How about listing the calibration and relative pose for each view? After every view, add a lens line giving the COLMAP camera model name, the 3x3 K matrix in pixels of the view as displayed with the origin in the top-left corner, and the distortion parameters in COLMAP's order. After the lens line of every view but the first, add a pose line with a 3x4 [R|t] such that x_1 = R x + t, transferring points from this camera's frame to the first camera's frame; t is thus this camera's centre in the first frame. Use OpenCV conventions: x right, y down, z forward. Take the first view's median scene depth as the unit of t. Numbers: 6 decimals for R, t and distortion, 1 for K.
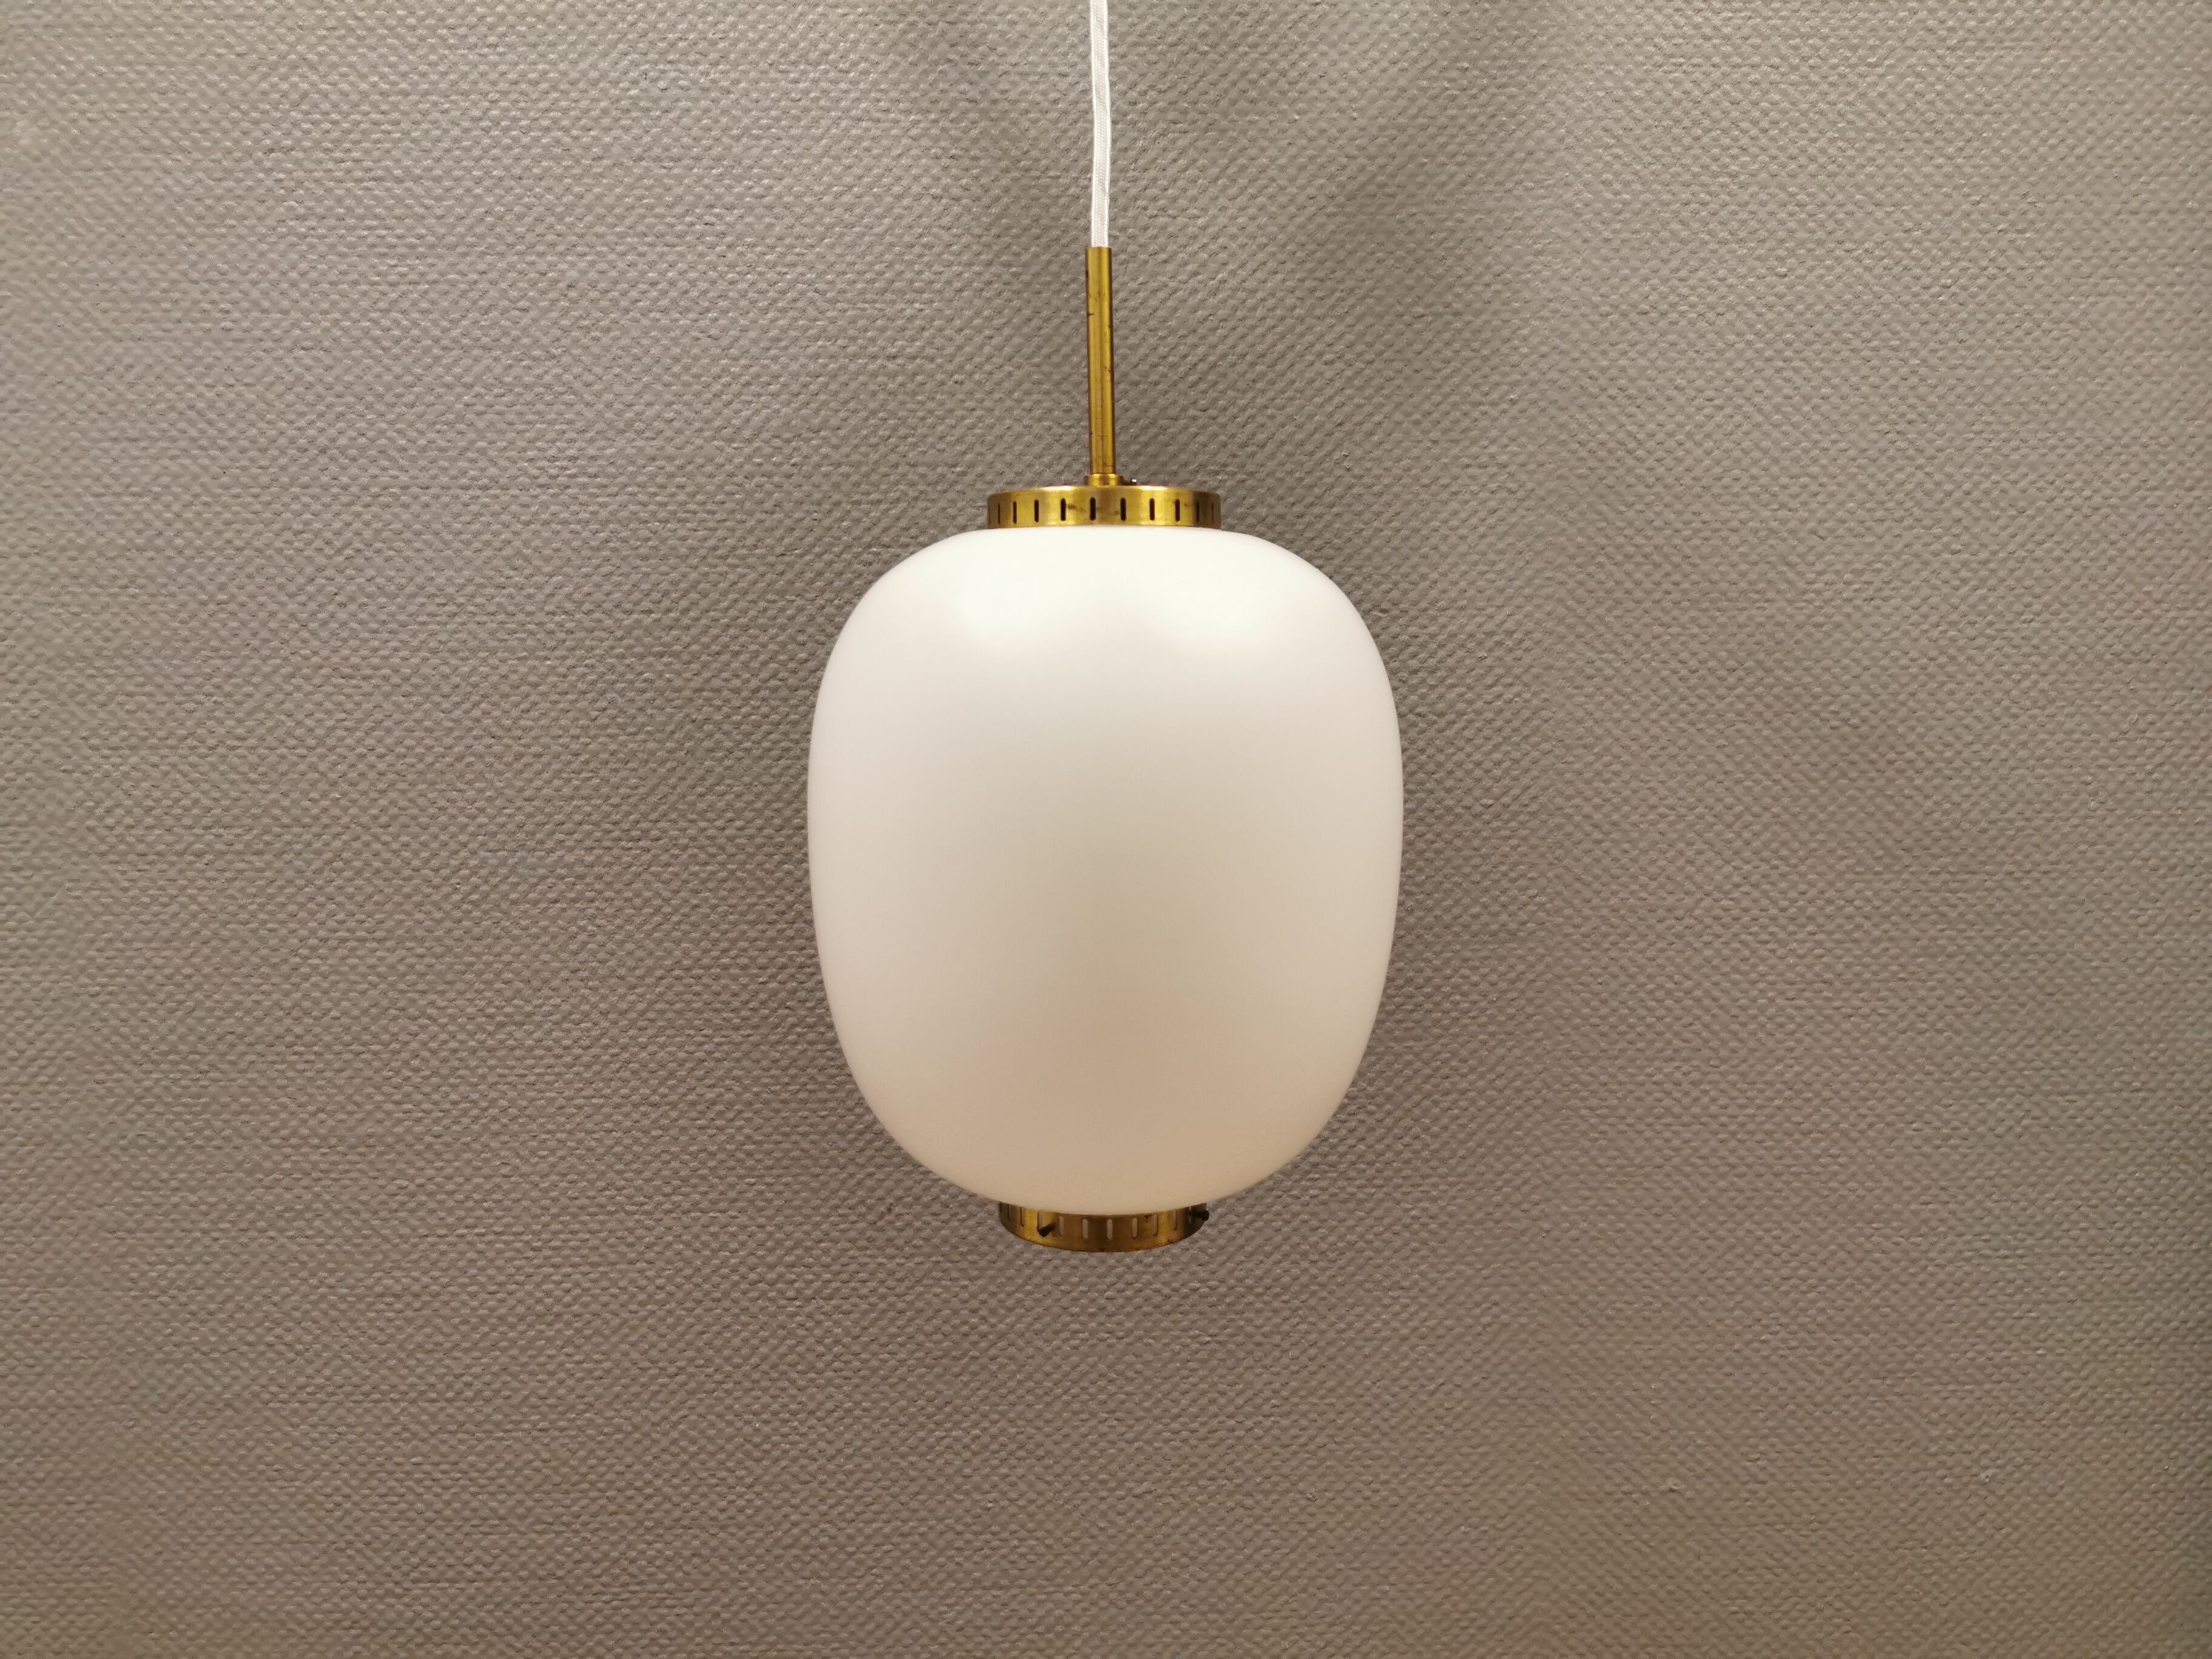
lens RADIAL K [[1730.5, 0, 1123.0], [0, 1730.5, 832.4], [0, 0, 1]] dist [0.046533, -0.089301]
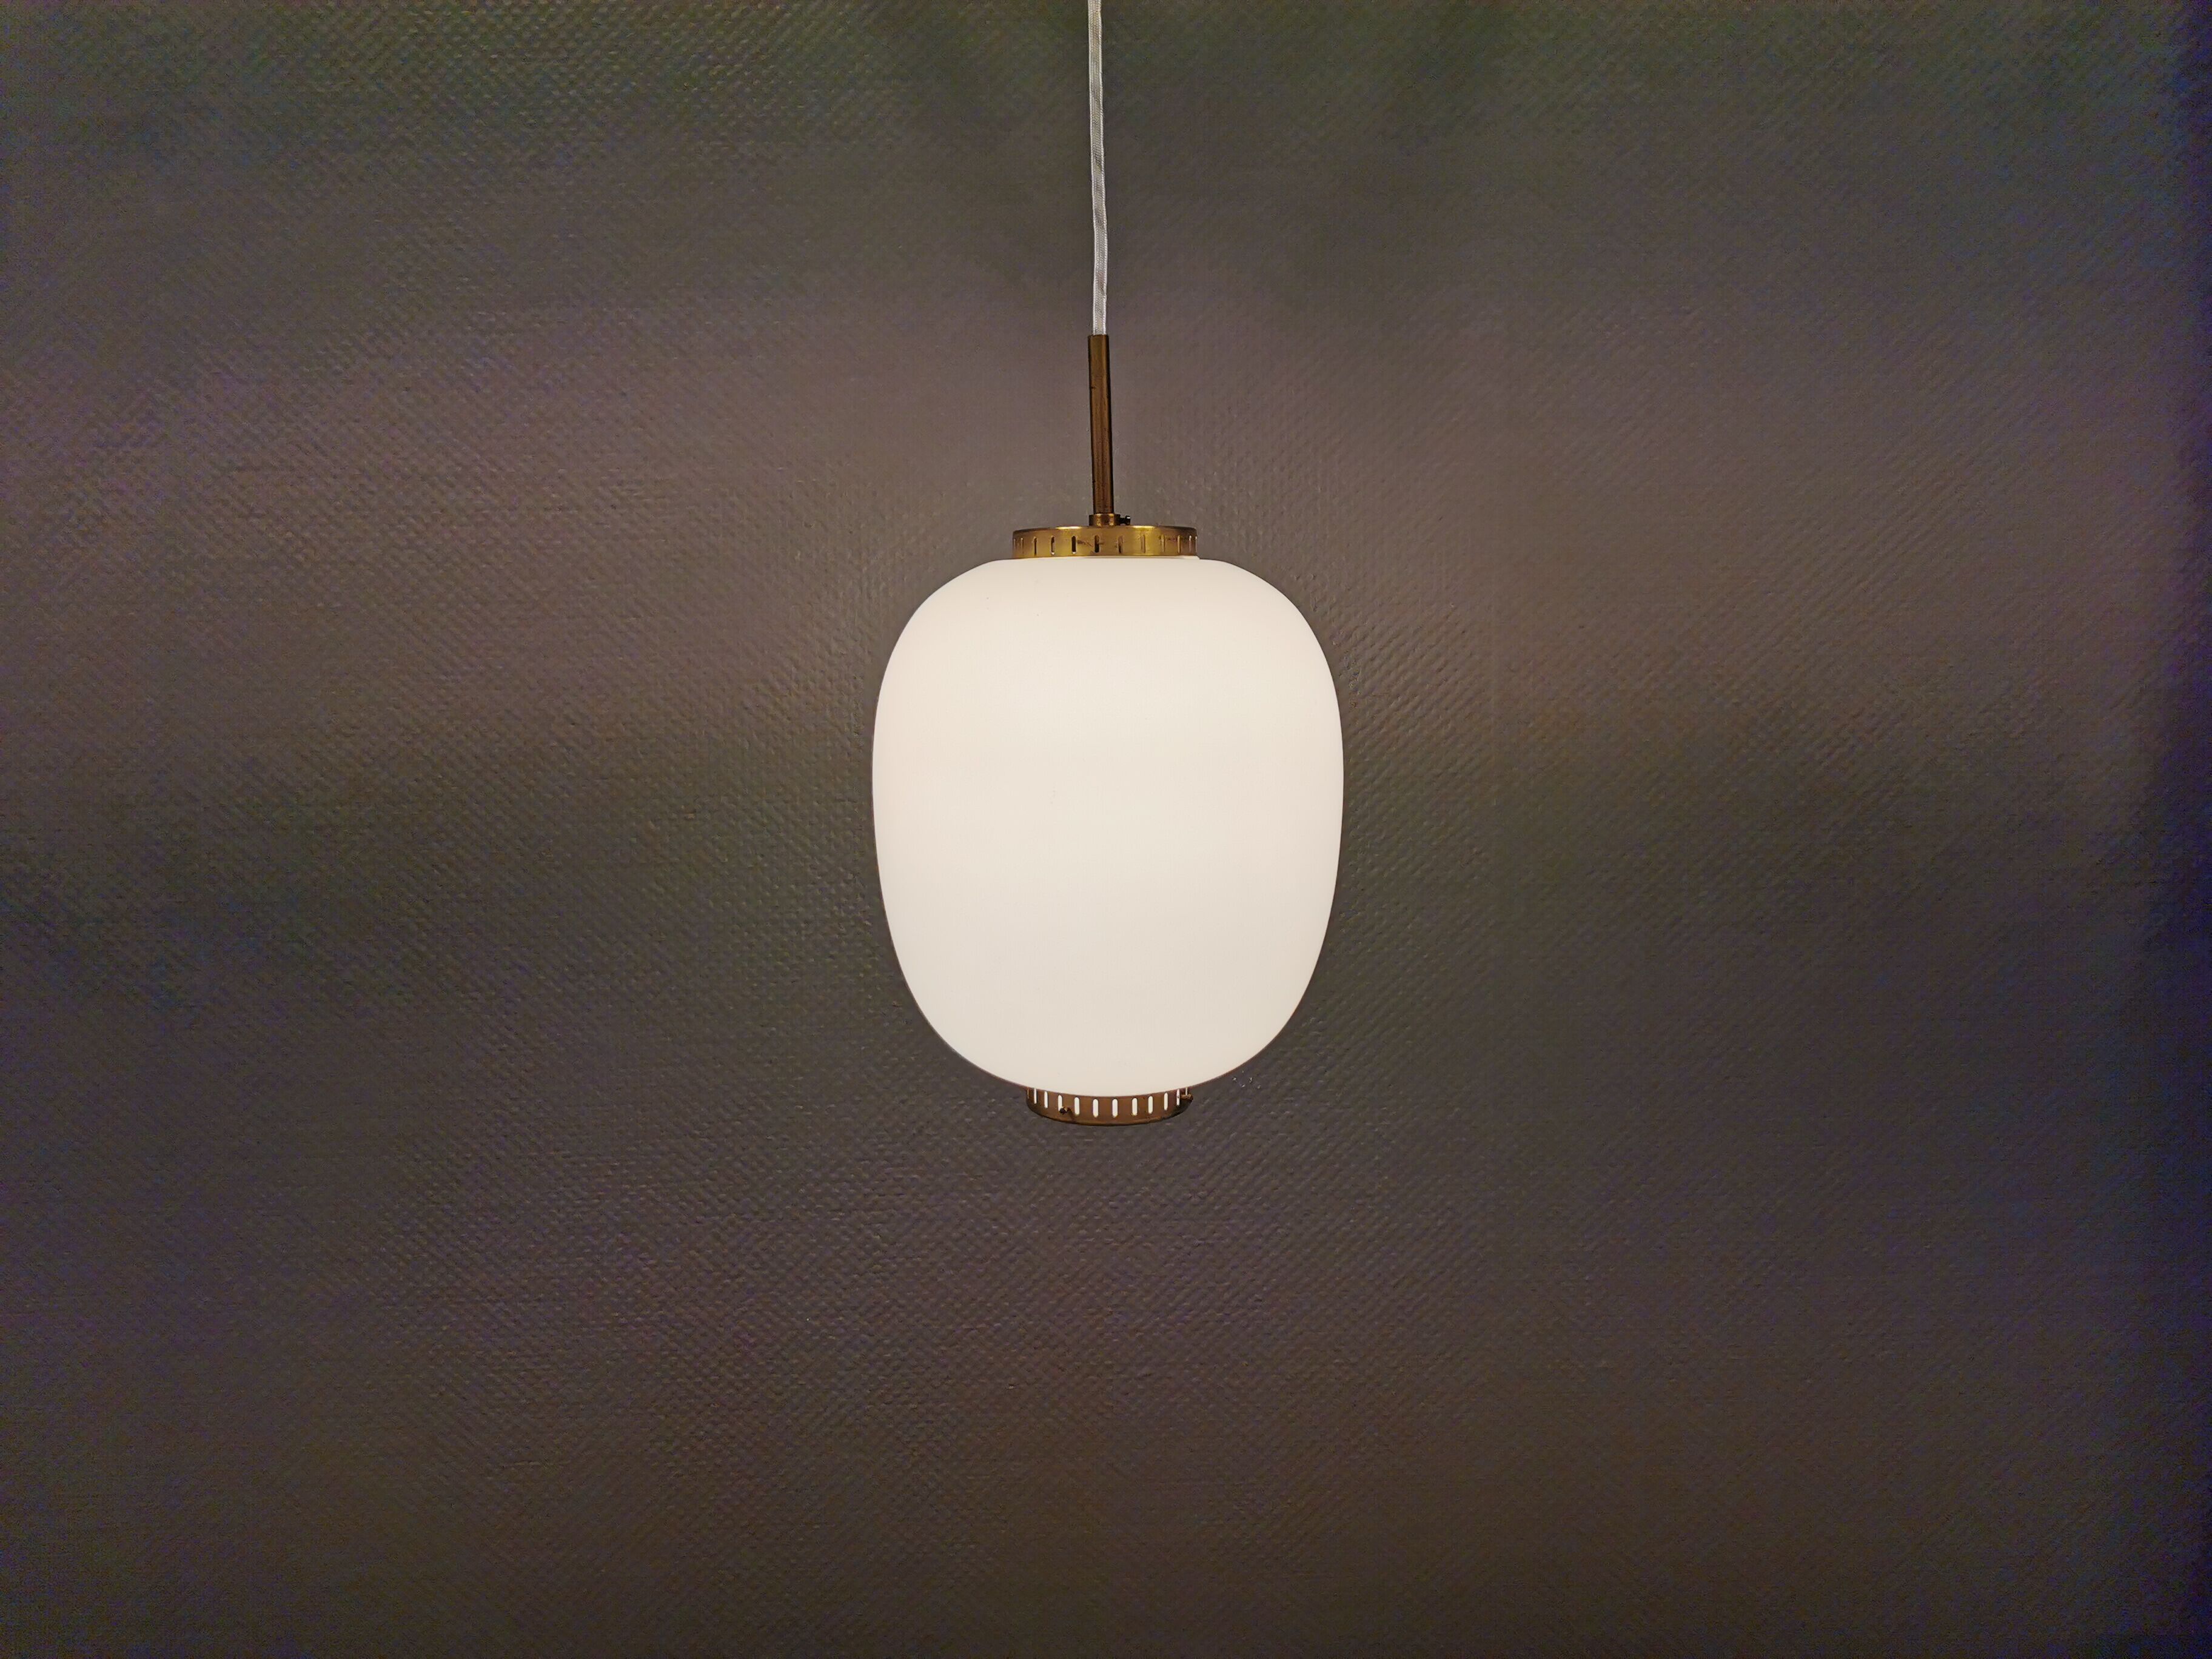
lens RADIAL K [[1730.5, 0, 1119.9], [0, 1730.5, 825.4], [0, 0, 1]] dist [0.046533, -0.089301]
pose [[0.999943, -0.010533, 0.001596, -0.002272], [0.010517, 0.999898, 0.009622, 0.004831], [-0.001697, -0.009604, 0.999952, -0.147859]]
